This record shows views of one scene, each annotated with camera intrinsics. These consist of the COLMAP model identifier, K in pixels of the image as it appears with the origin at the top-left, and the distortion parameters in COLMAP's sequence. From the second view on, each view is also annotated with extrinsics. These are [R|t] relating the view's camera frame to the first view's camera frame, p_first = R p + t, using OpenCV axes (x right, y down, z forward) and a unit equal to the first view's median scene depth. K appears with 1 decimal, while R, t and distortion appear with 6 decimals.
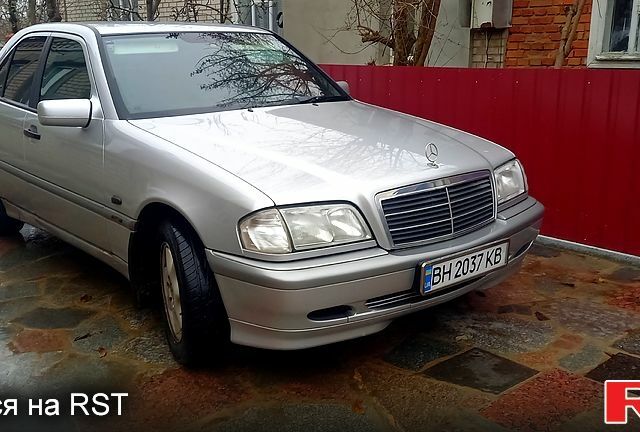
lens RADIAL K [[687.0, 0, 321.7], [0, 687.0, 230.6], [0, 0, 1]] dist [0.056362, -0.031223]
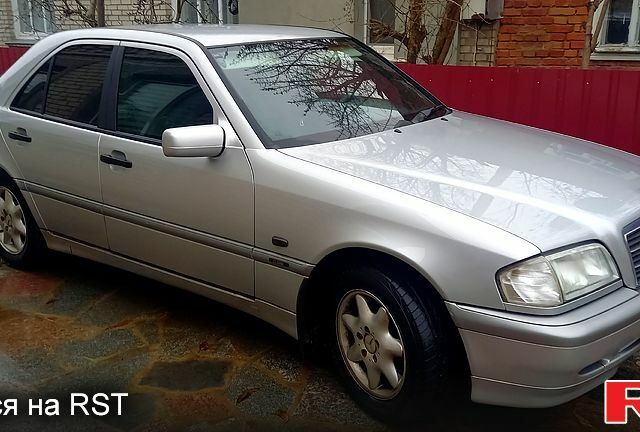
lens RADIAL K [[681.1, 0, 321.2], [0, 681.1, 232.4], [0, 0, 1]] dist [0.061456, -0.052291]
pose [[0.983876, -0.056761, 0.169604, -0.382117], [0.050556, 0.997892, 0.040683, -0.086855], [-0.171556, -0.031453, 0.984672, 0.128370]]
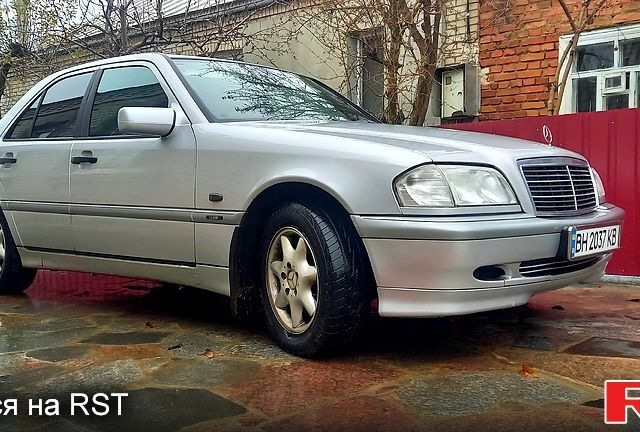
lens RADIAL K [[687.0, 0, 321.7], [0, 687.0, 230.6], [0, 0, 1]] dist [0.056362, -0.031223]
pose [[0.989910, -0.010831, 0.141284, -0.279372], [0.038887, 0.979557, -0.197372, 0.189147], [-0.136258, 0.200875, 0.970094, 0.063778]]
